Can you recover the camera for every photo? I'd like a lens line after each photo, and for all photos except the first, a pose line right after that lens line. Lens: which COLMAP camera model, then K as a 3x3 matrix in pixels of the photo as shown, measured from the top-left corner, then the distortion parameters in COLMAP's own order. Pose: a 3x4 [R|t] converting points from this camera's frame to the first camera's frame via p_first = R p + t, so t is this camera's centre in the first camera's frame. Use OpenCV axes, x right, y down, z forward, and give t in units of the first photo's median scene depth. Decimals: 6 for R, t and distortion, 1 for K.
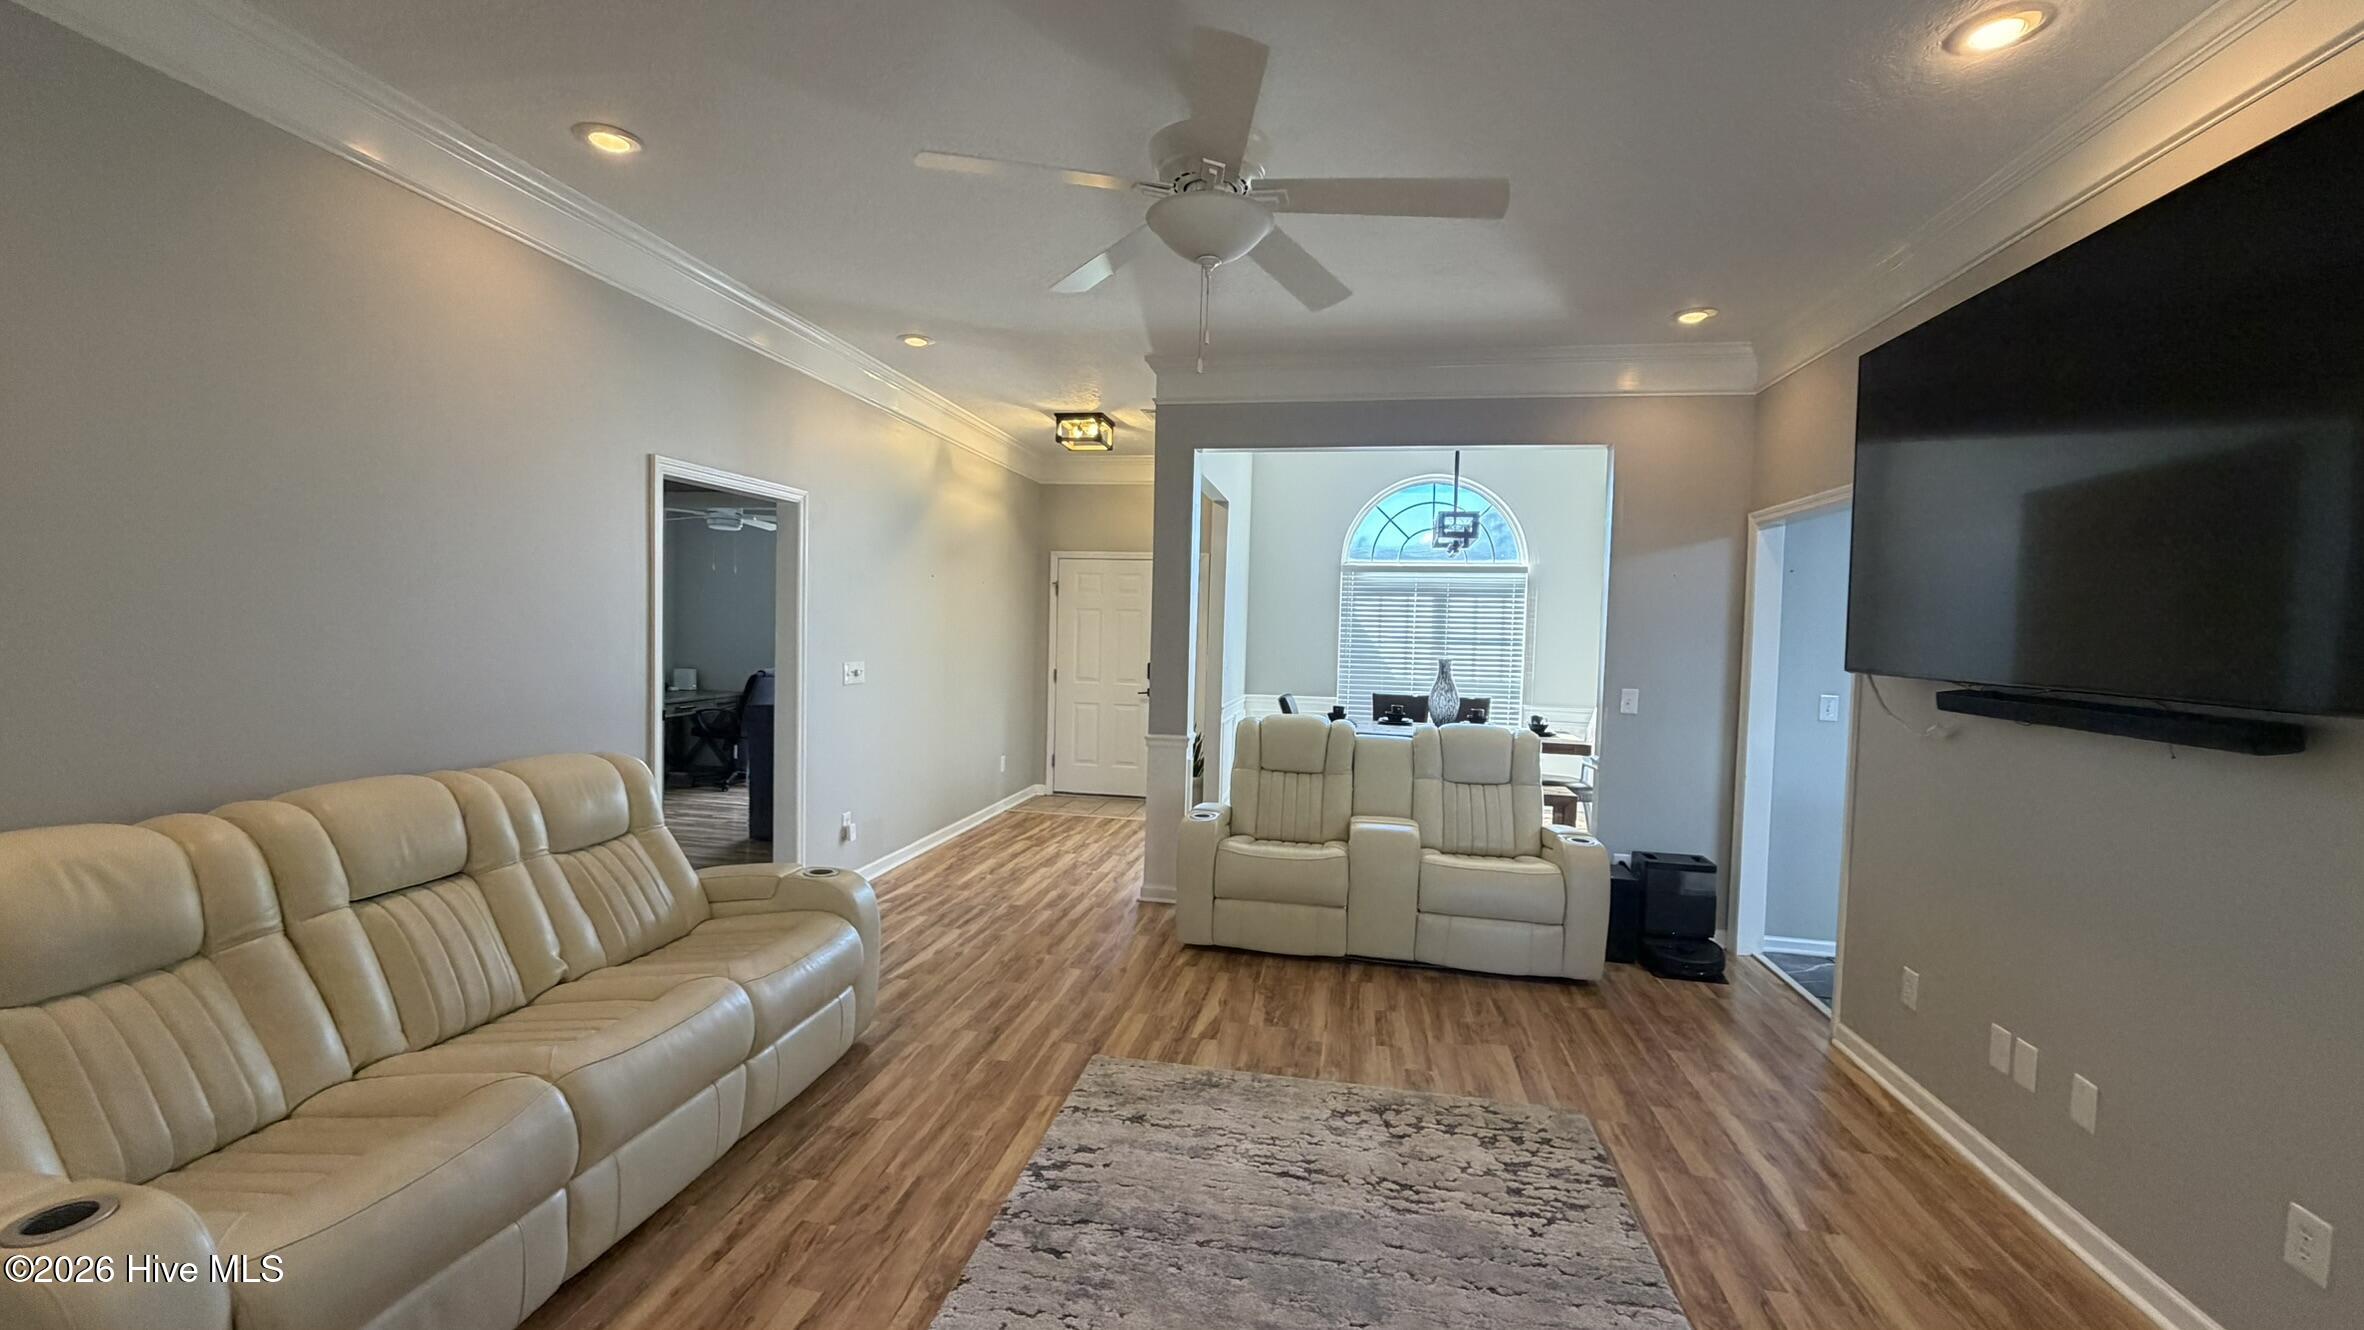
lens RADIAL K [[942.5, 0, 1176.9], [0, 942.5, 663.1], [0, 0, 1]] dist [0.000112, -0.000270]
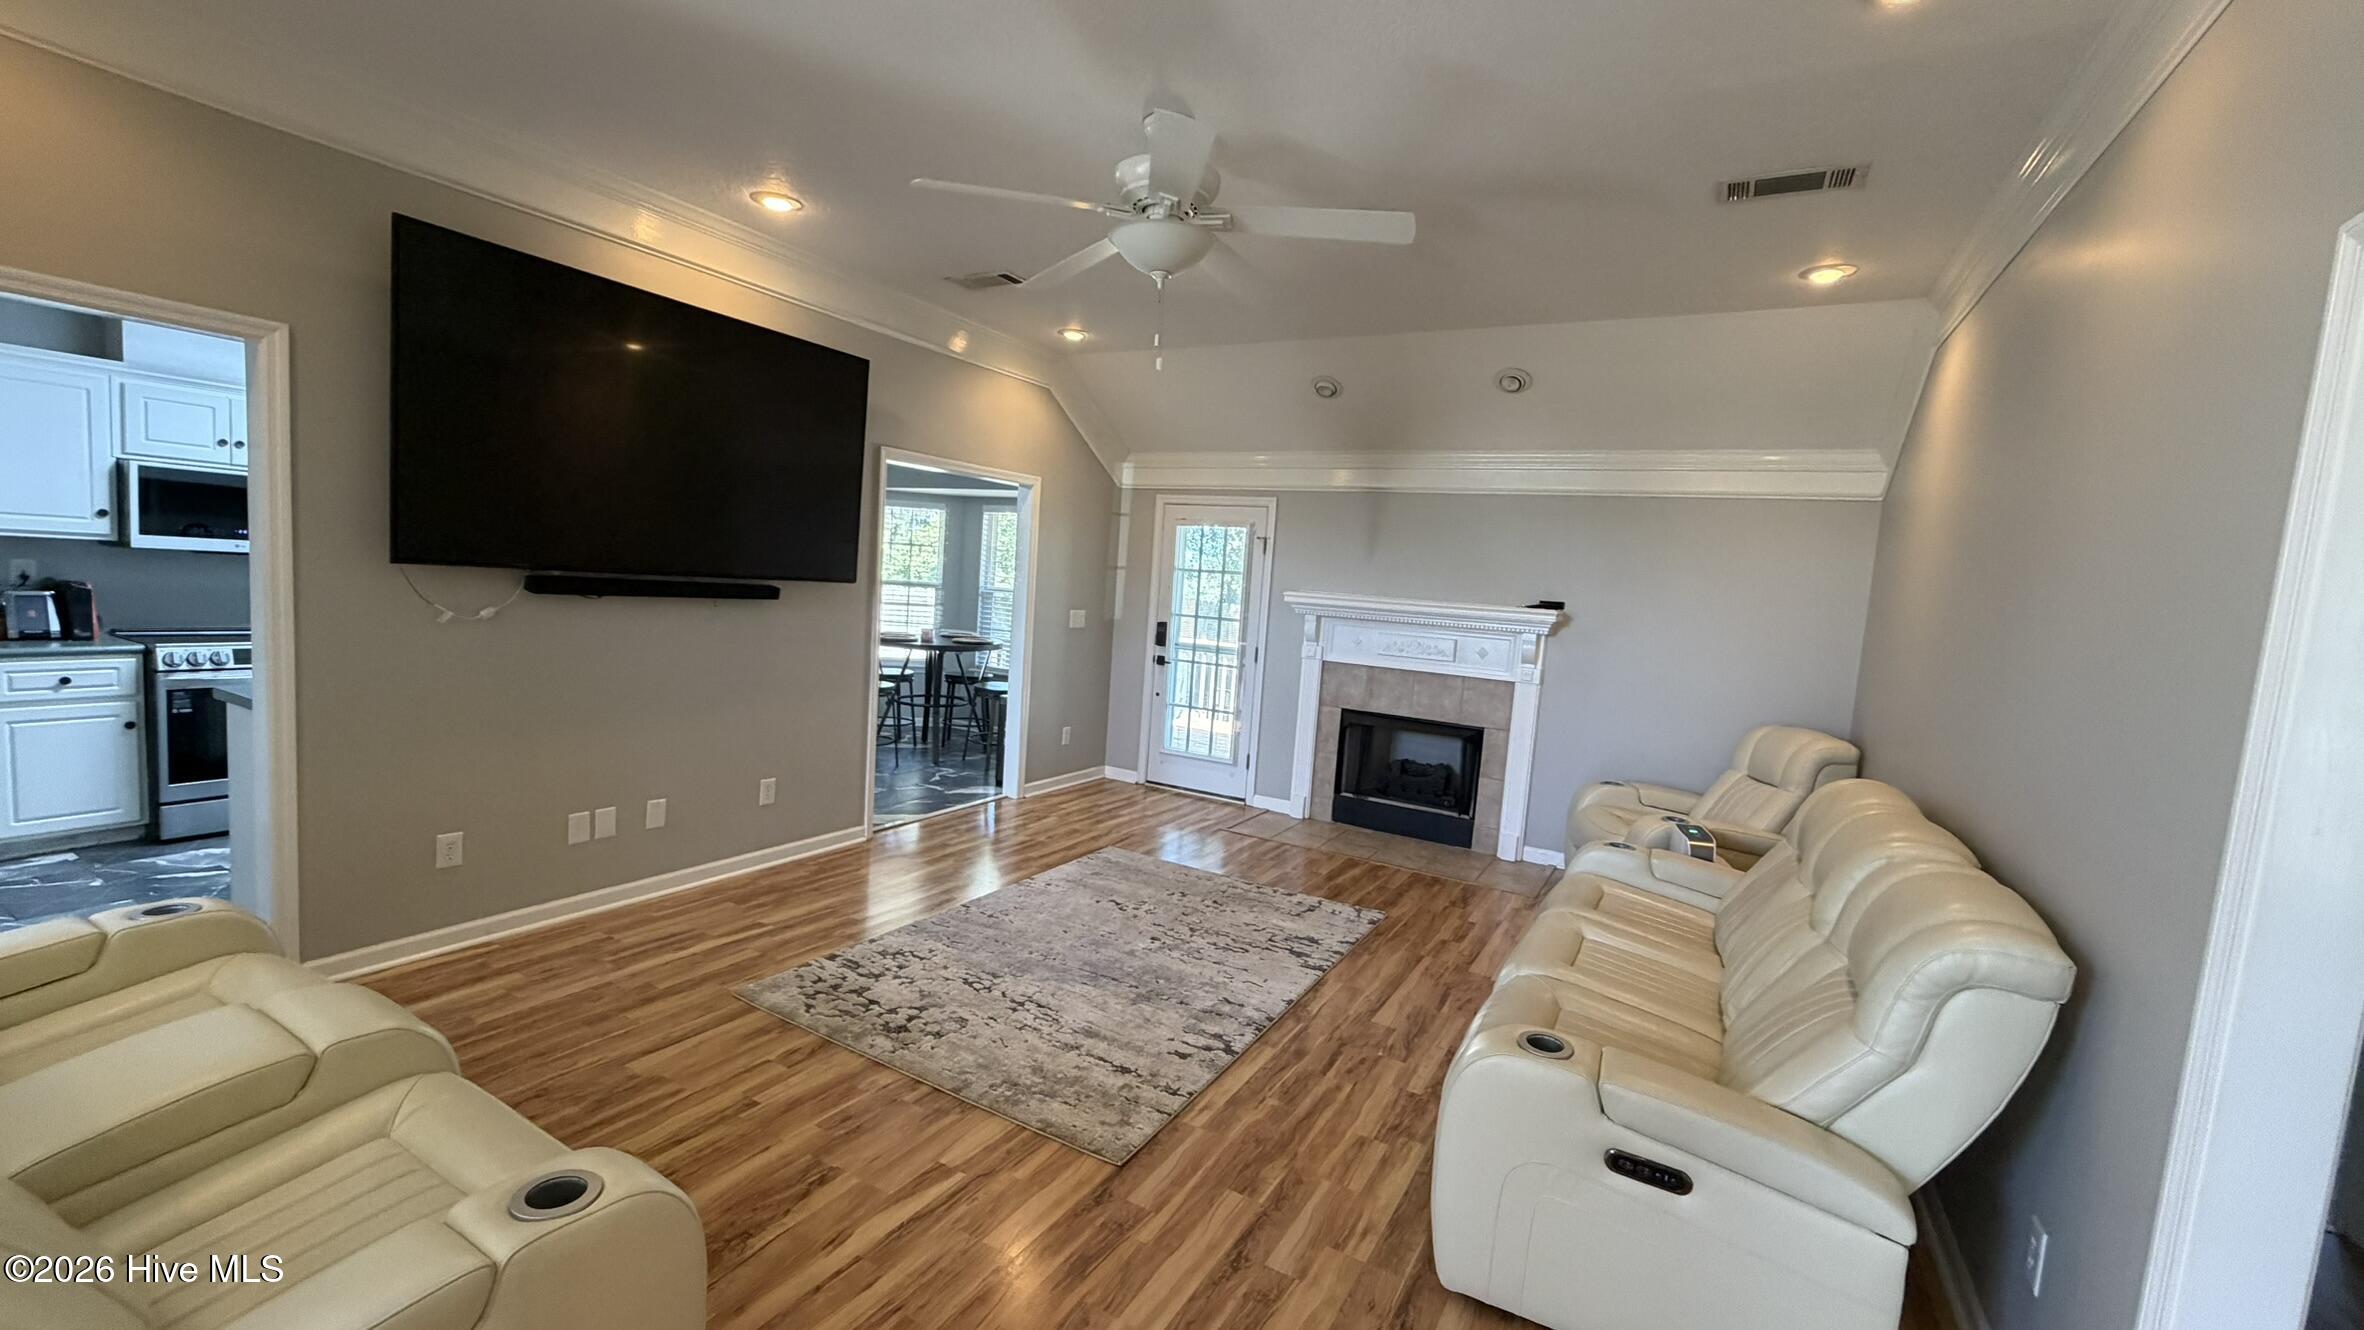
lens RADIAL K [[942.5, 0, 1176.9], [0, 942.5, 663.1], [0, 0, 1]] dist [0.000112, -0.000270]
pose [[-0.940840, -0.122708, 0.315852, -0.317207], [-0.083514, 0.987345, 0.134814, -0.083505], [-0.328397, 0.100460, -0.939182, 1.636457]]
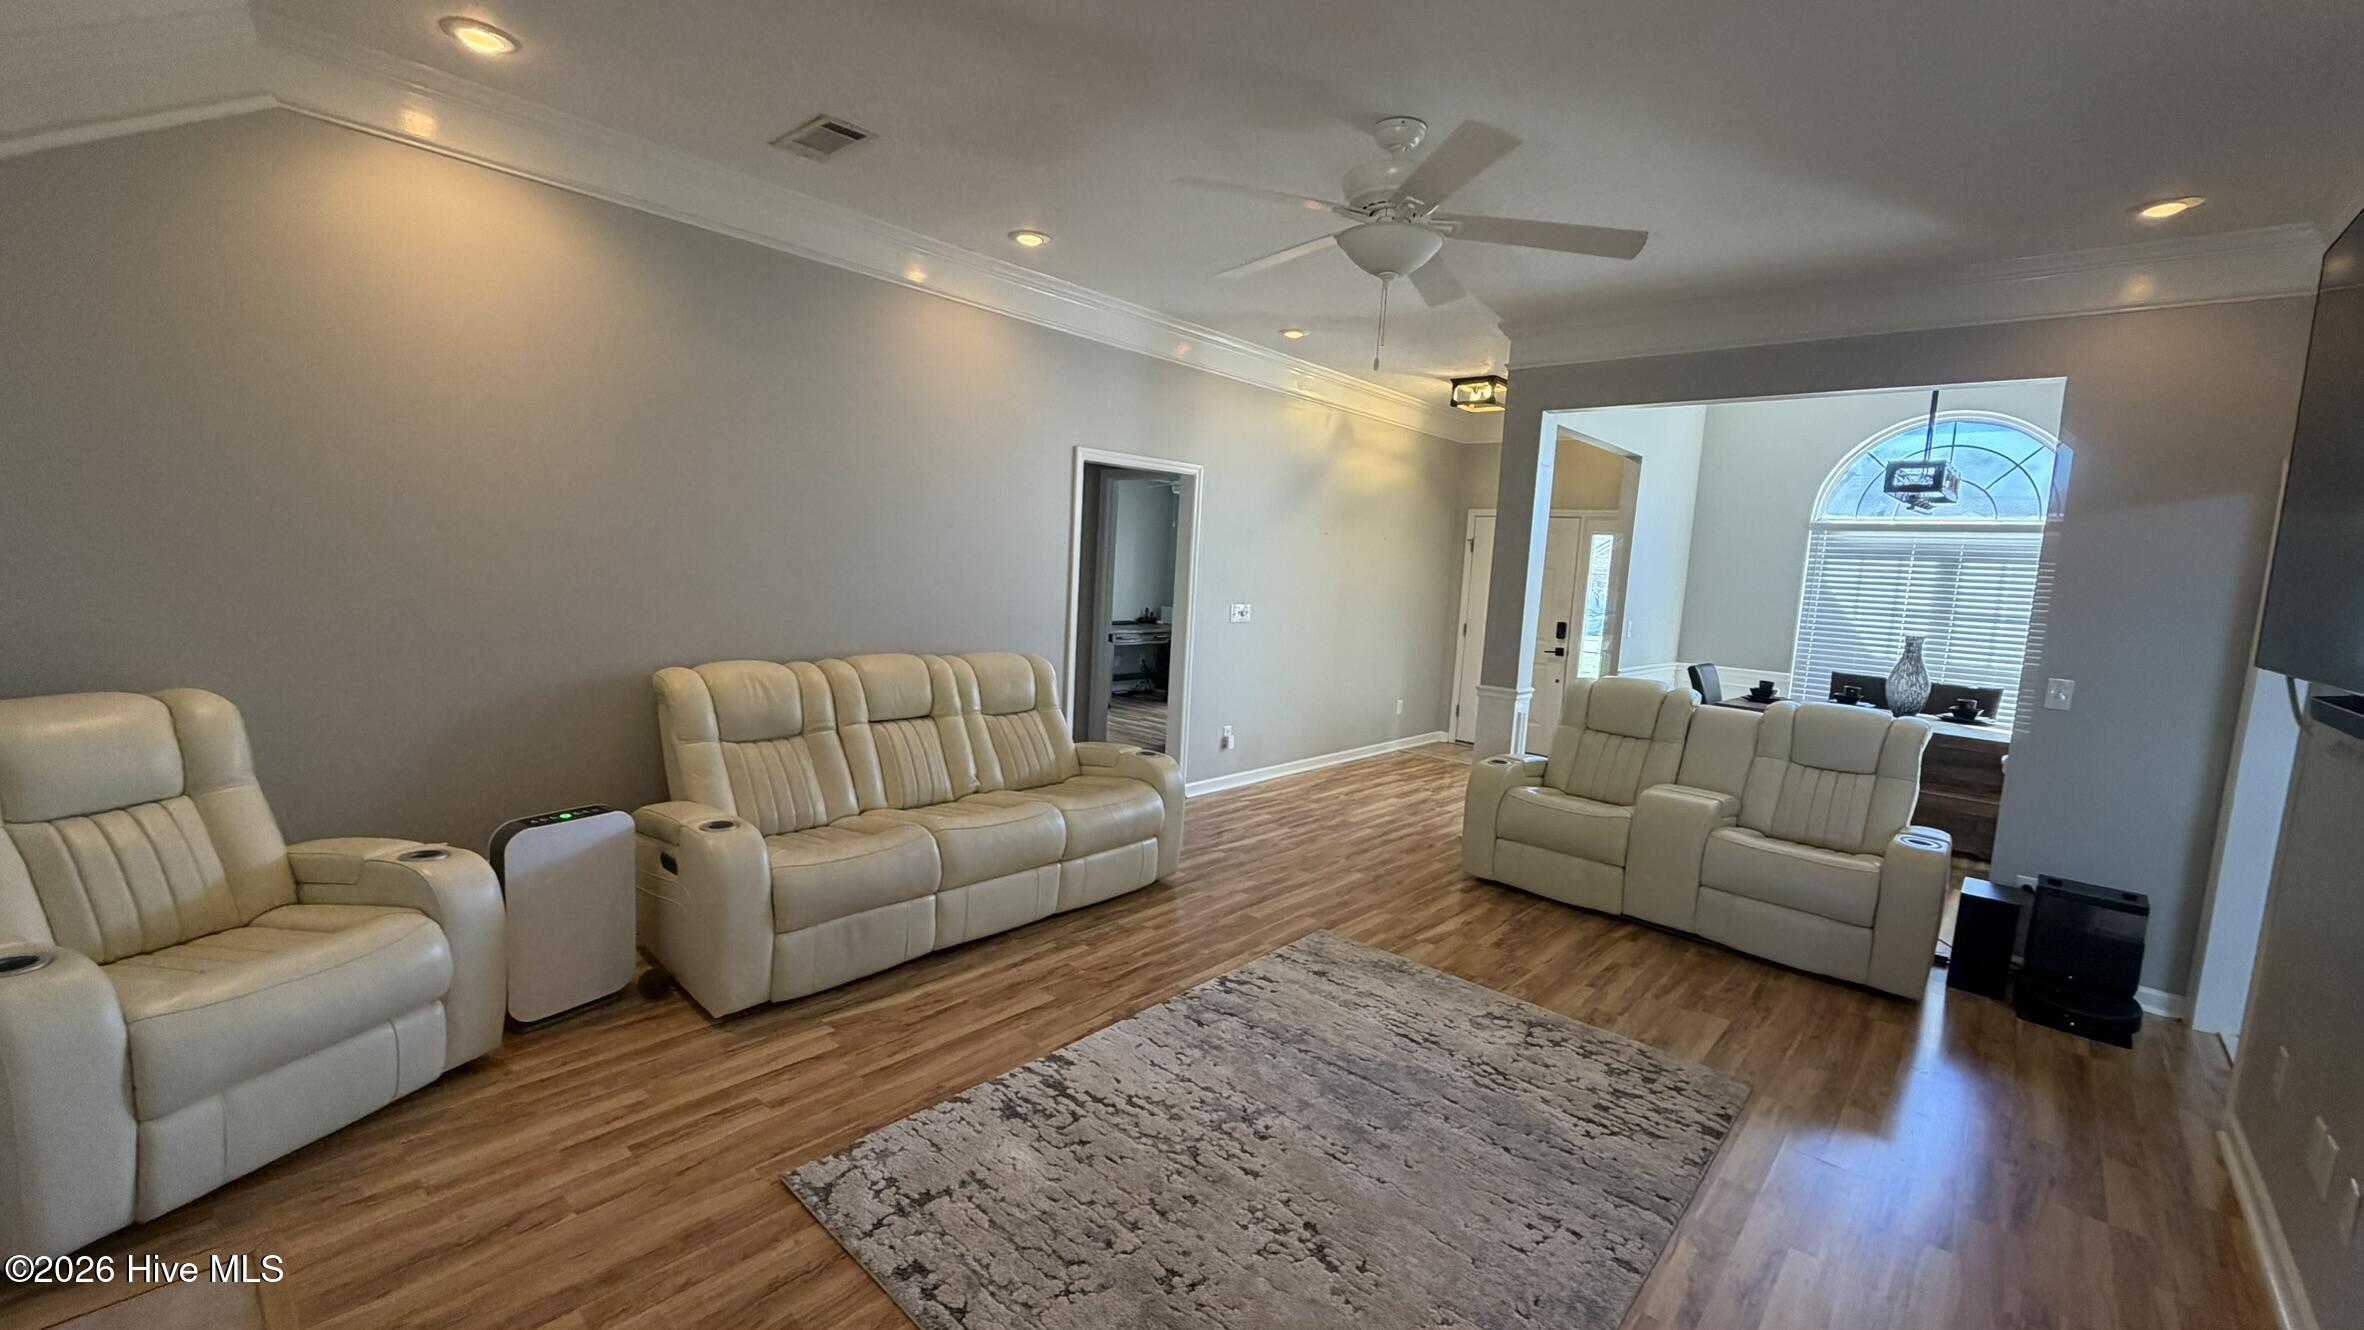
lens RADIAL K [[942.5, 0, 1176.9], [0, 942.5, 663.1], [0, 0, 1]] dist [0.000112, -0.000270]
pose [[0.850464, 0.077677, -0.520267, 0.357986], [-0.052400, 0.996628, 0.063143, 0.003032], [0.523417, -0.026439, 0.851666, -0.134029]]
